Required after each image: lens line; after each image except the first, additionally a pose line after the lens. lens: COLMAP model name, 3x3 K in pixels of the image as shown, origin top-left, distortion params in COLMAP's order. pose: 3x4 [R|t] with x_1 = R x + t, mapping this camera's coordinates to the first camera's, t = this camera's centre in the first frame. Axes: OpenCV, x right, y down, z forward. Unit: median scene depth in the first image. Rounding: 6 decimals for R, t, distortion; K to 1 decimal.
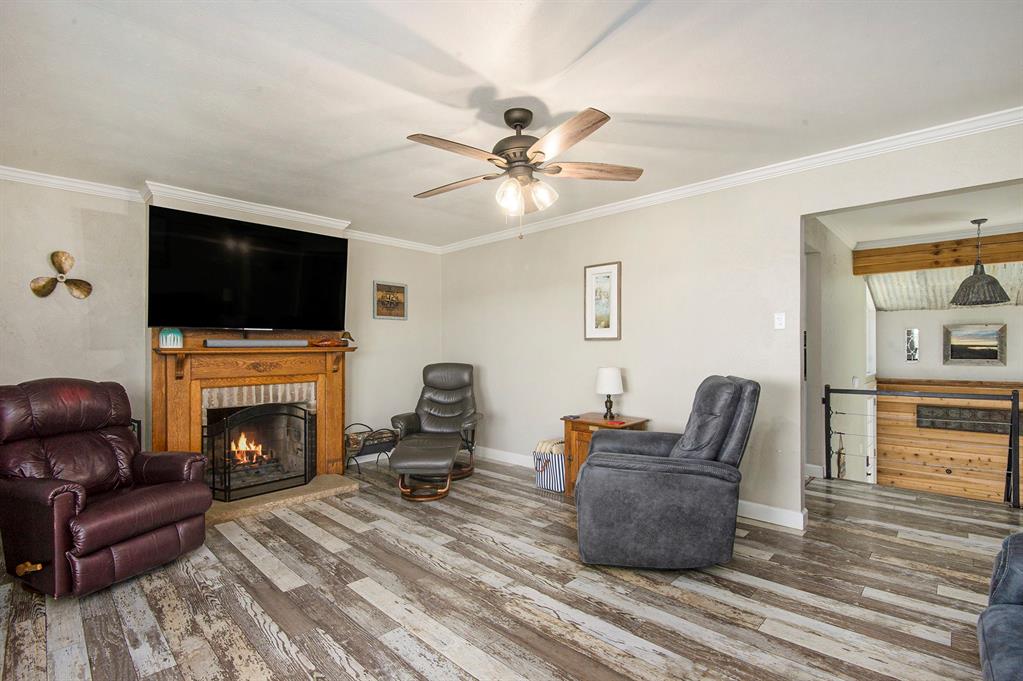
lens RADIAL K [[479.3, 0, 508.7], [0, 479.3, 349.8], [0, 0, 1]] dist [0.003535, -0.019354]
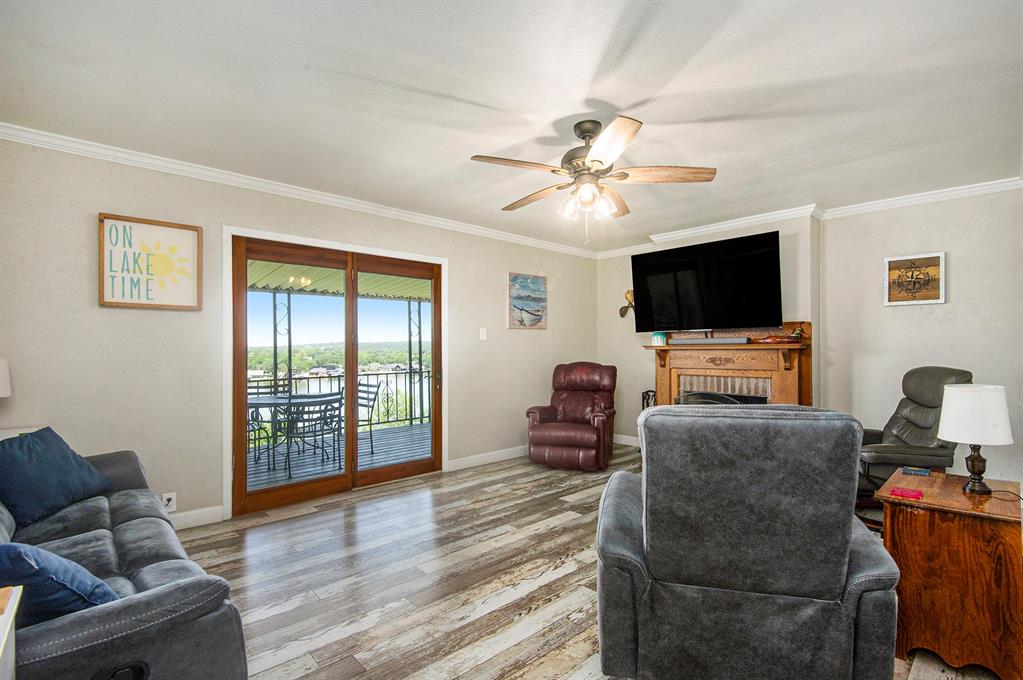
lens RADIAL K [[482.8, 0, 521.8], [0, 482.8, 352.0], [0, 0, 1]] dist [0.001770, 0.000000]
pose [[-0.036905, 0.014682, -0.999211, 1.128894], [0.004331, 0.999885, 0.014532, -0.010339], [0.999309, -0.003792, -0.036964, 0.920983]]
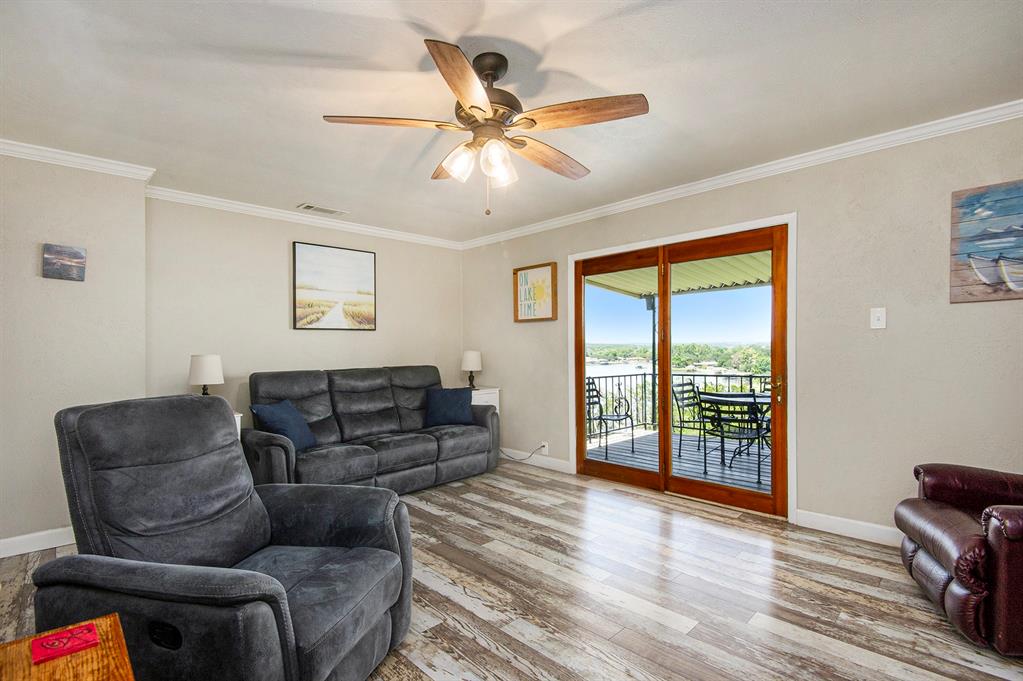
lens RADIAL K [[479.3, 0, 508.7], [0, 479.3, 349.8], [0, 0, 1]] dist [0.003535, -0.019354]
pose [[-0.999470, 0.017638, 0.027372, -0.035216], [0.017680, 0.999843, 0.001305, 0.002053], [-0.027345, 0.001789, -0.999624, 1.876393]]
